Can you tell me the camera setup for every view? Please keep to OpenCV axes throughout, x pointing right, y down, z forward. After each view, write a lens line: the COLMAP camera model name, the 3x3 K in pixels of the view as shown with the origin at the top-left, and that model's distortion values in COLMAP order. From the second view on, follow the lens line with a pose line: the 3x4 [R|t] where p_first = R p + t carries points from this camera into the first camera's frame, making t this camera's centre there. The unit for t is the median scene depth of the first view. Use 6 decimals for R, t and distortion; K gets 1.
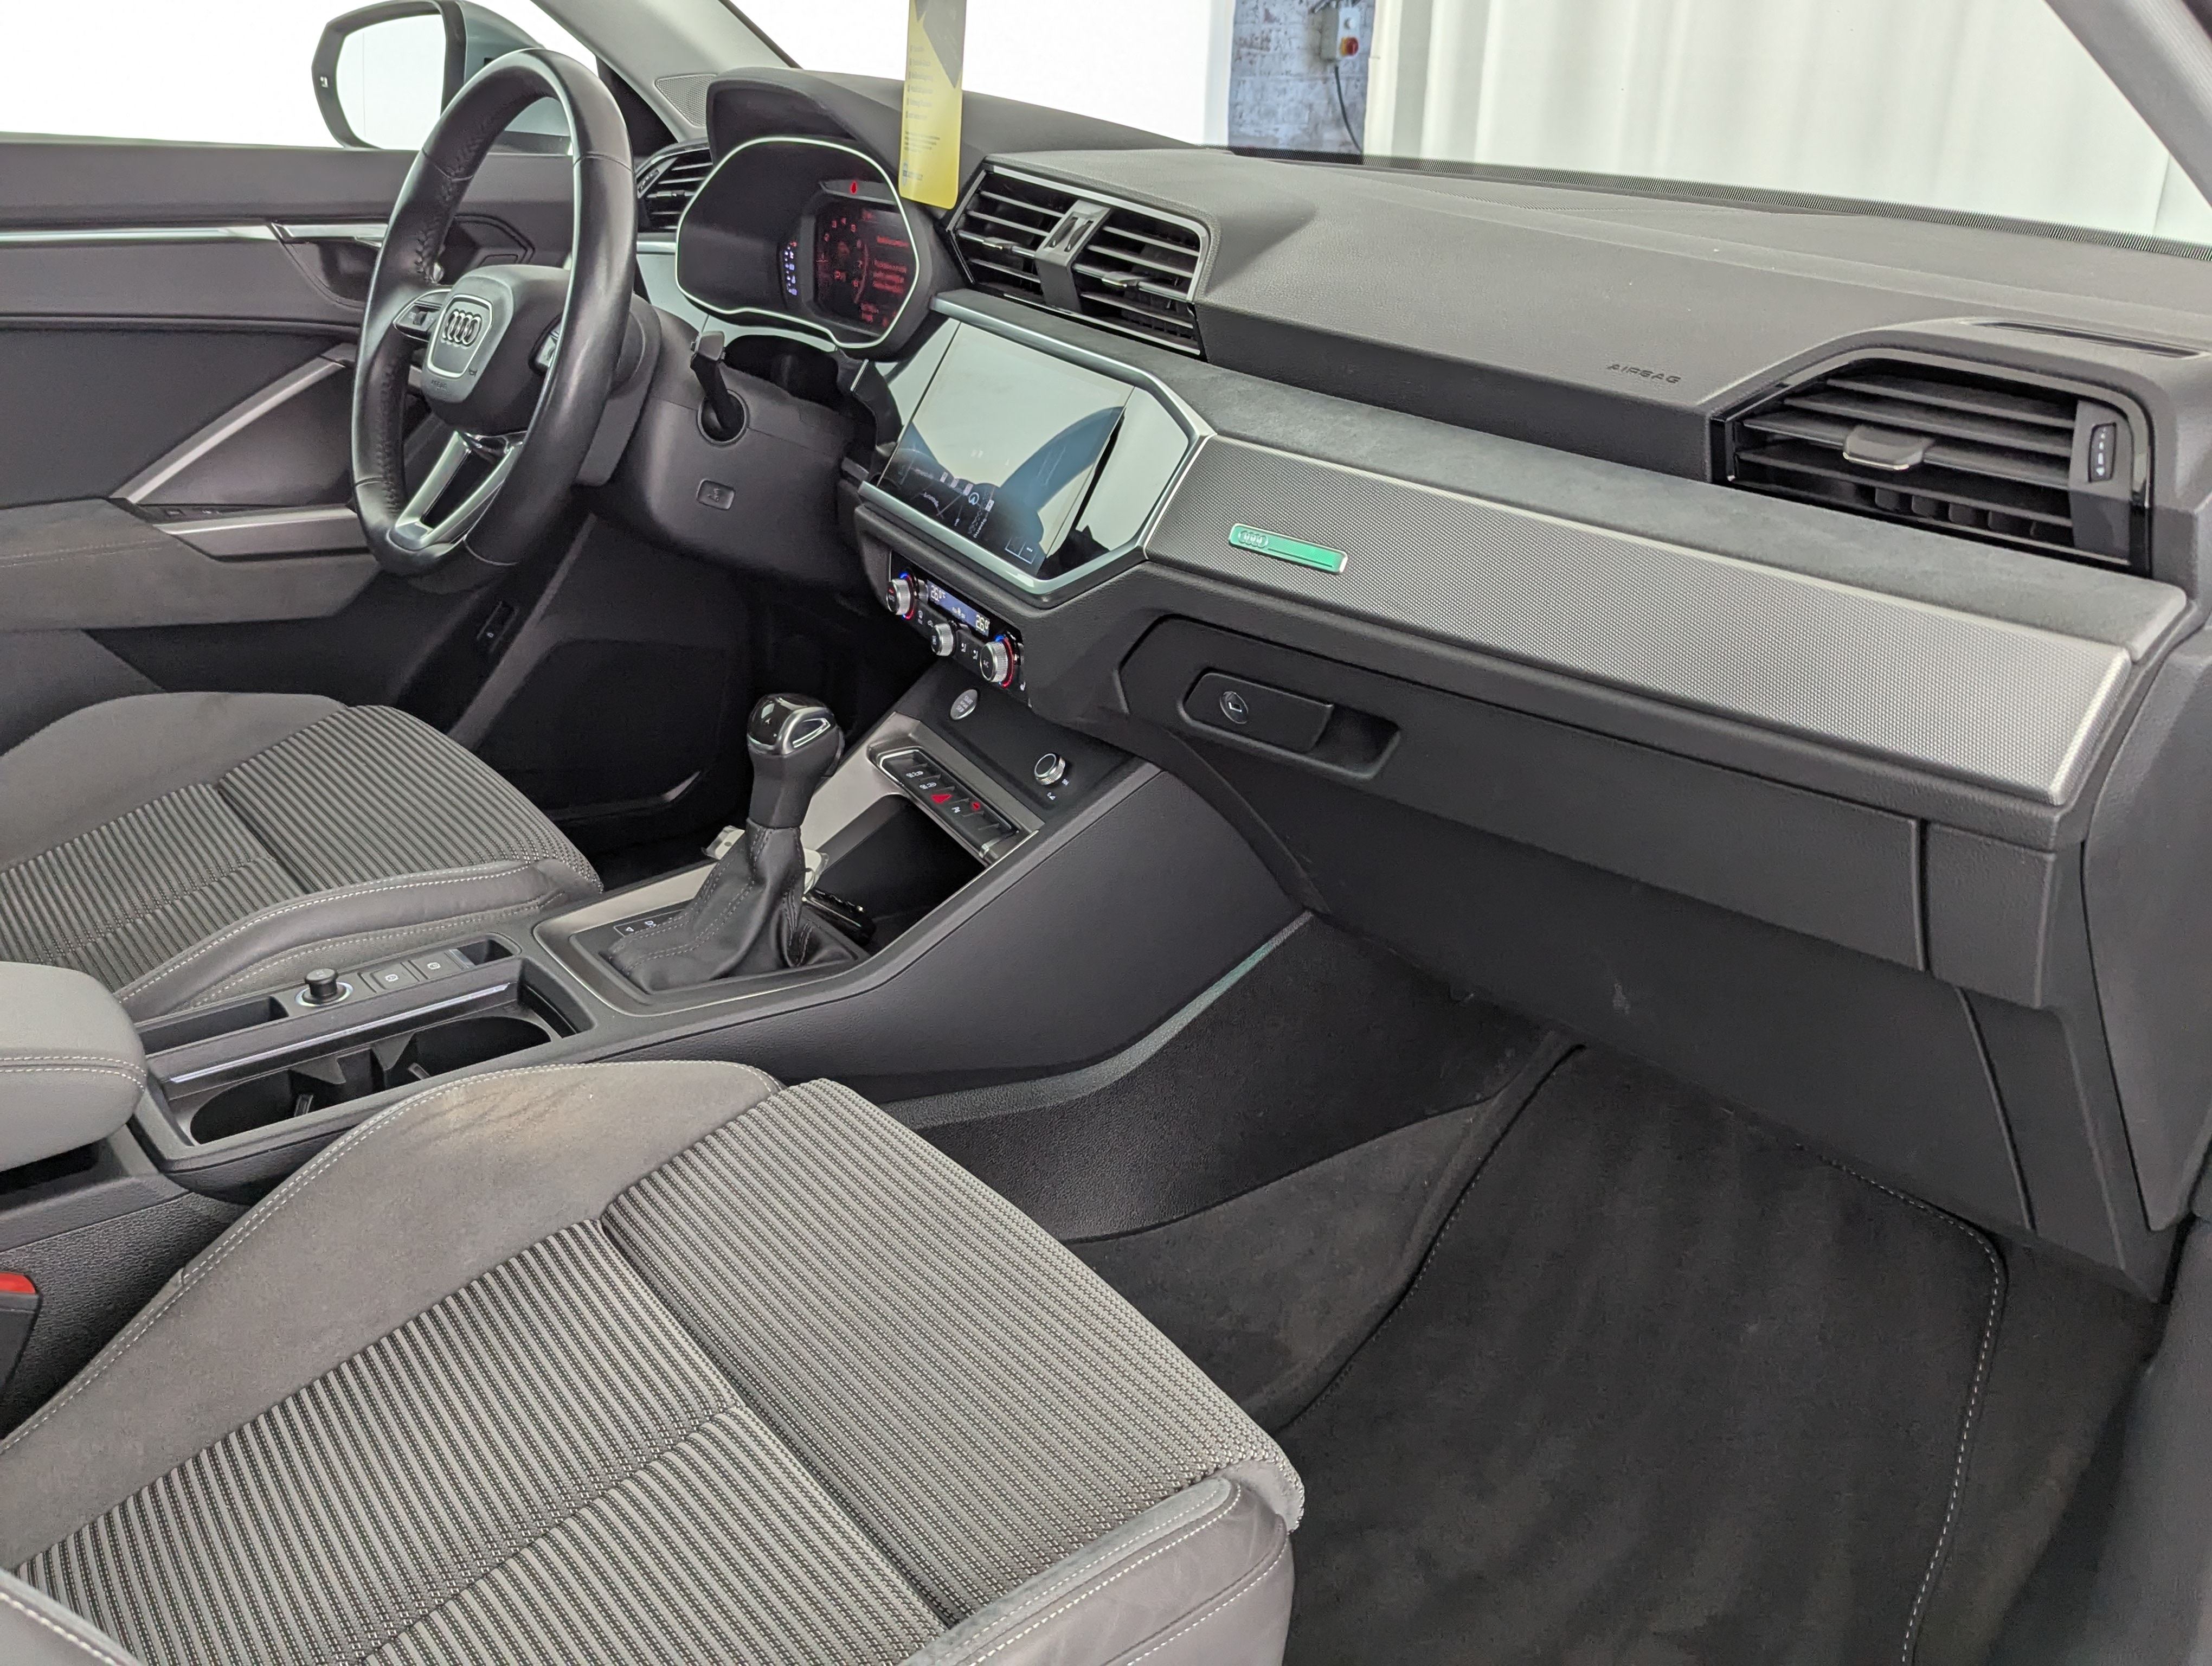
lens RADIAL K [[2079.2, 0, 1106.0], [0, 2079.2, 833.0], [0, 0, 1]] dist [0.005891, -0.012666]
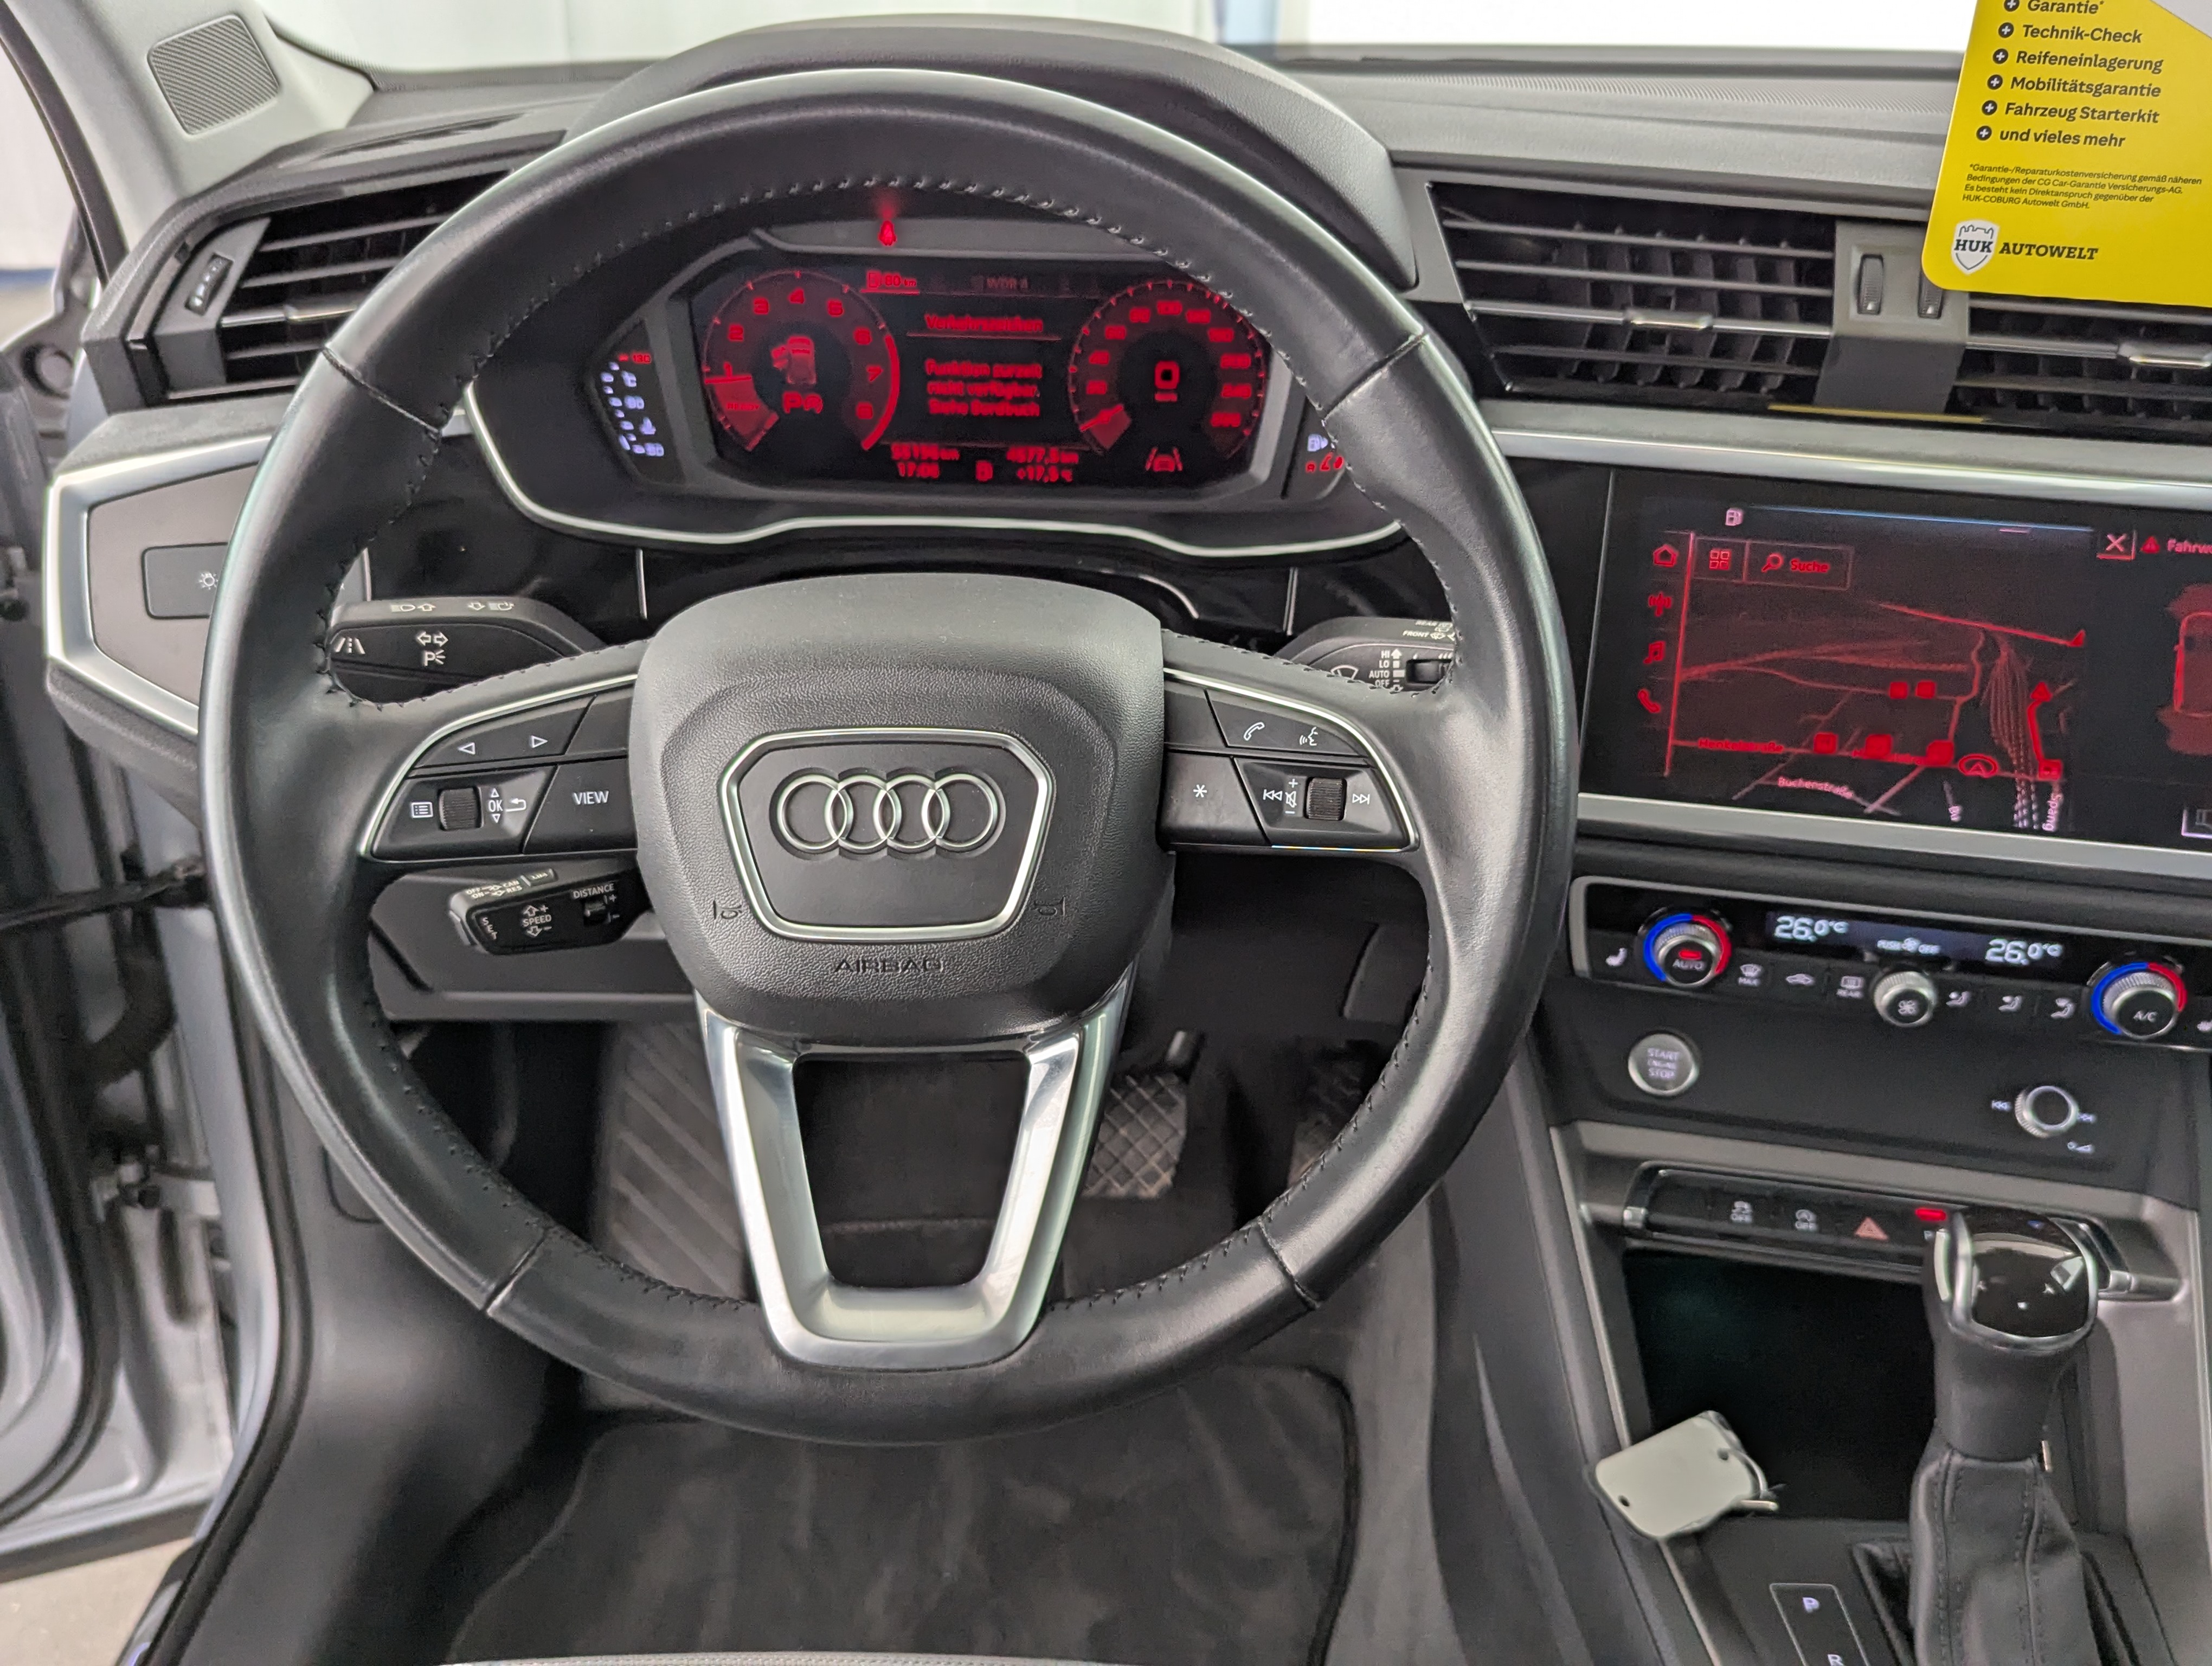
lens RADIAL K [[1988.5, 0, 1102.1], [0, 1988.5, 852.5], [0, 0, 1]] dist [0.011116, -0.020730]
pose [[0.617265, -0.388697, 0.684031, -0.473407], [0.290961, 0.920573, 0.260550, -0.277045], [-0.730976, 0.038198, 0.681333, 0.623051]]
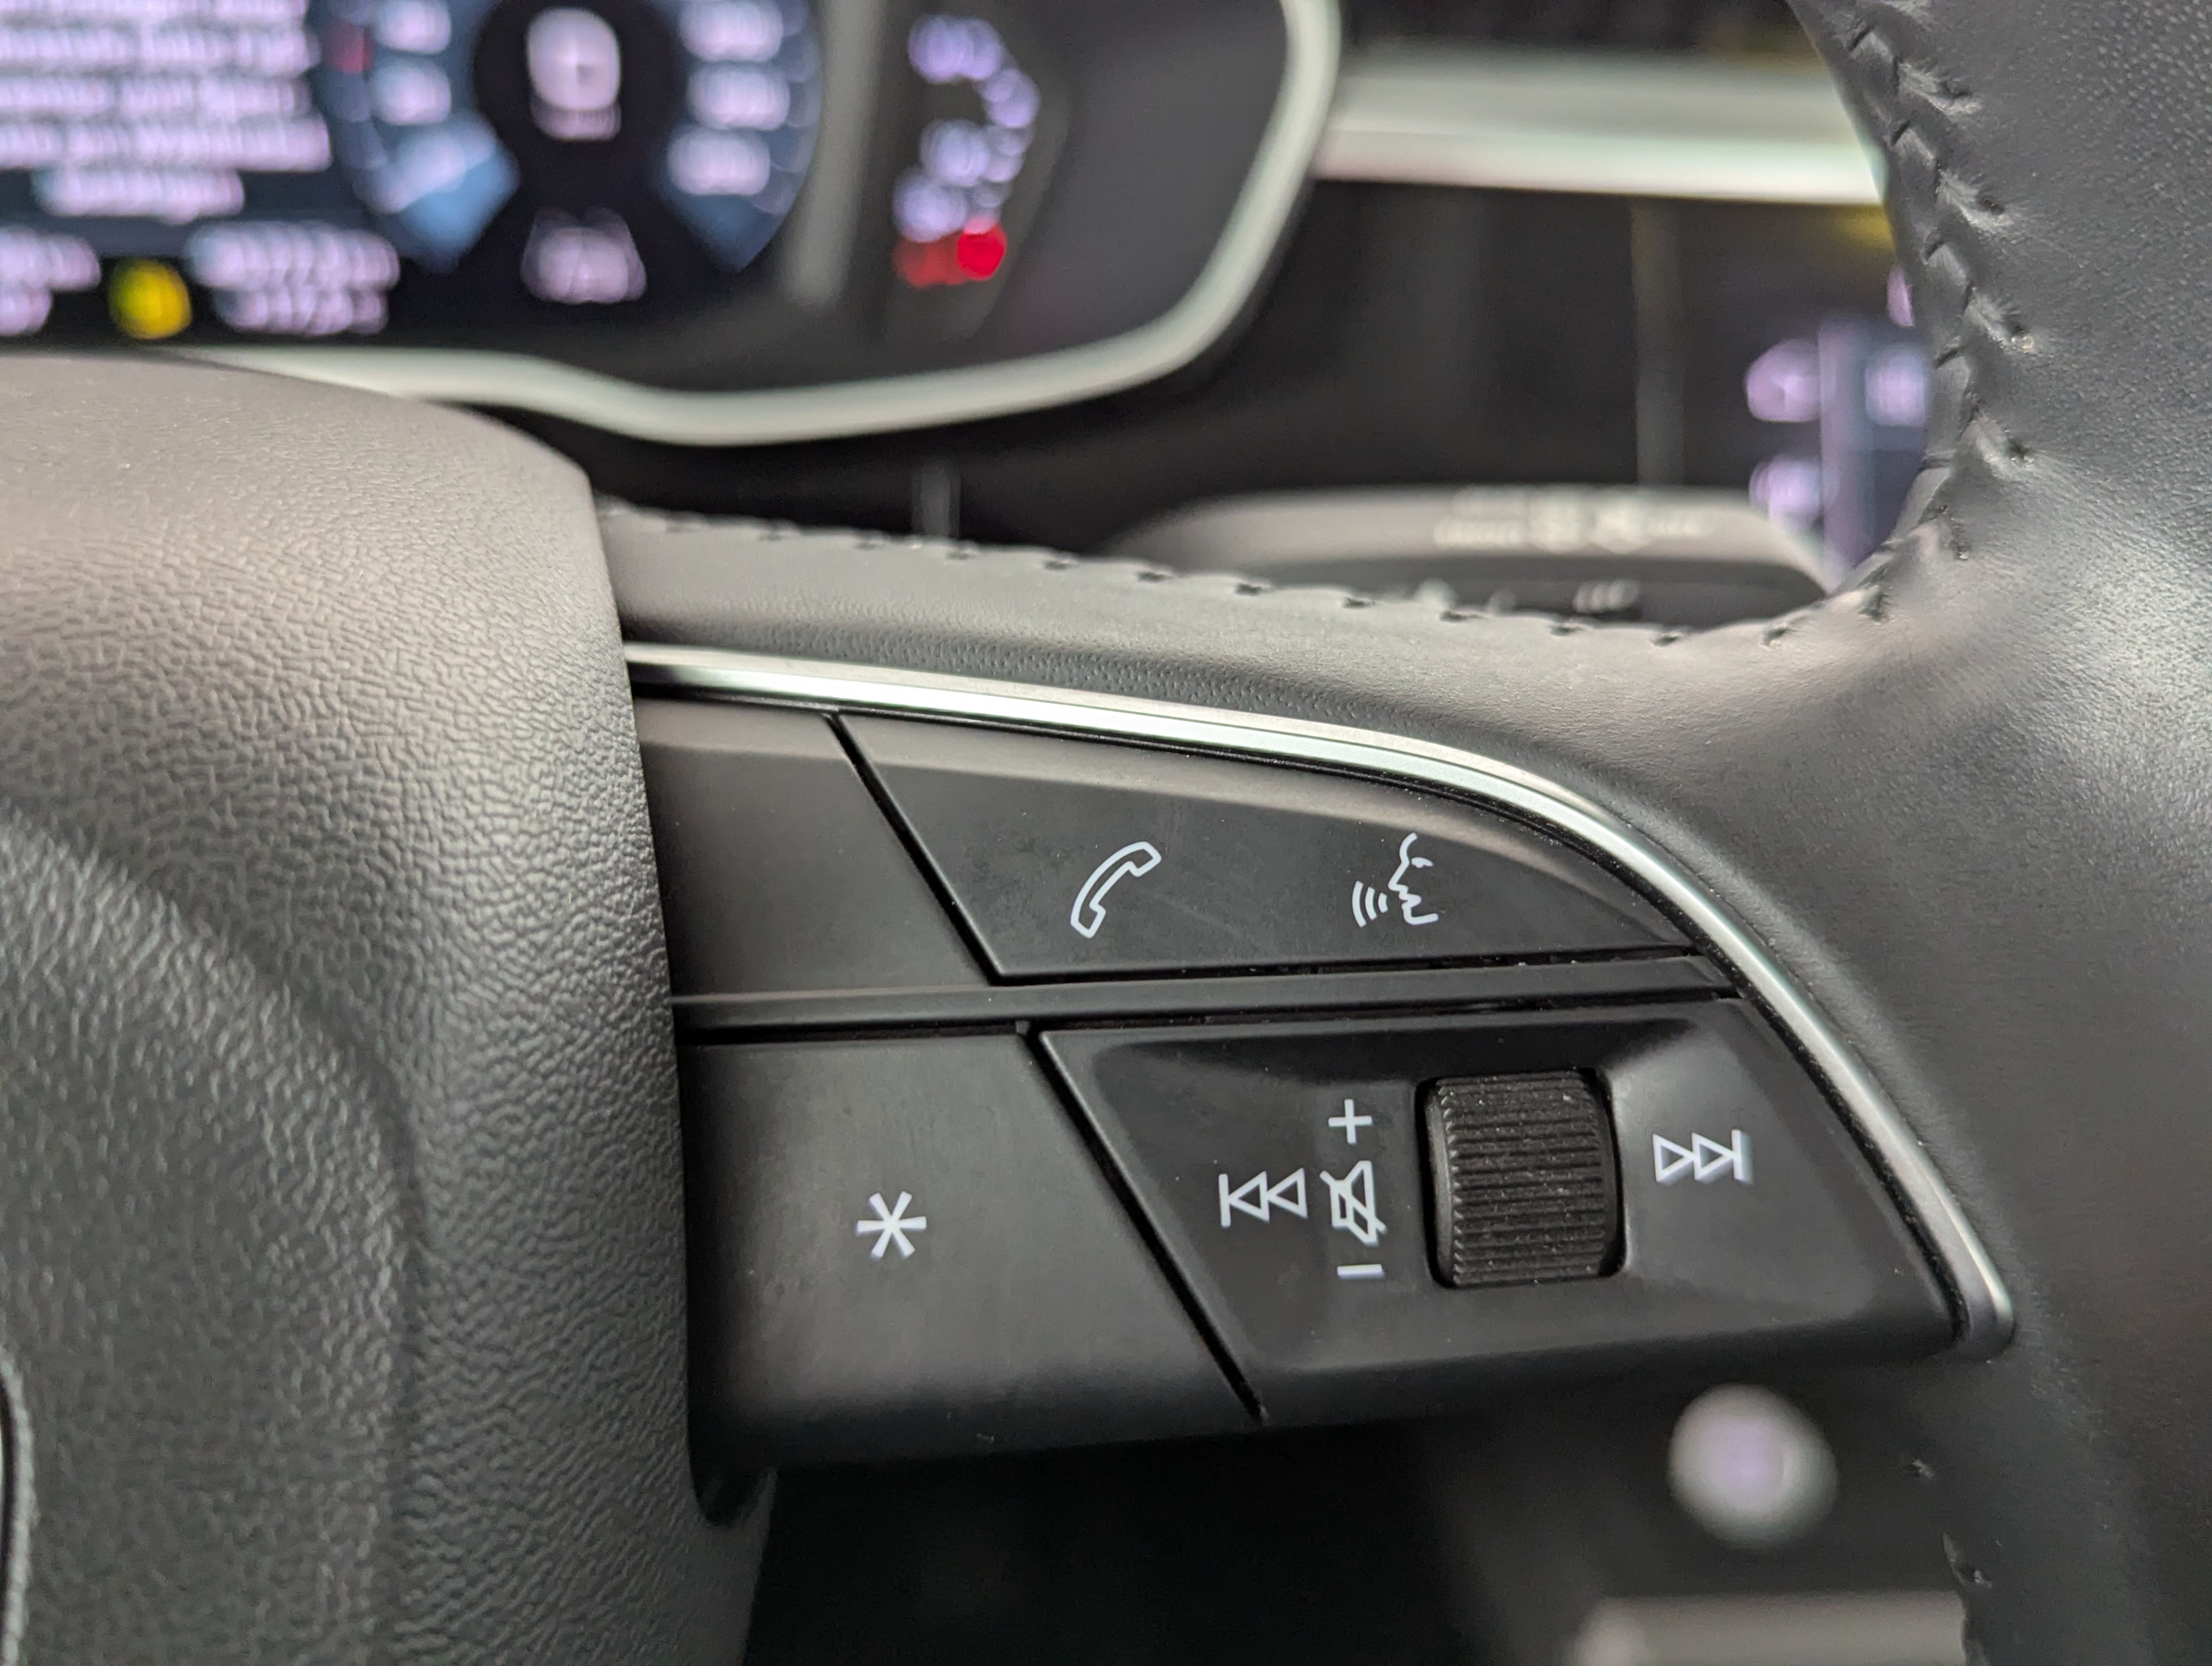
lens RADIAL K [[1988.5, 0, 1102.1], [0, 1988.5, 852.5], [0, 0, 1]] dist [0.011116, -0.020730]
pose [[0.380324, -0.437238, 0.814970, -0.273101], [0.347249, 0.884228, 0.312344, -0.223068], [-0.857188, 0.164206, 0.488124, 0.801056]]
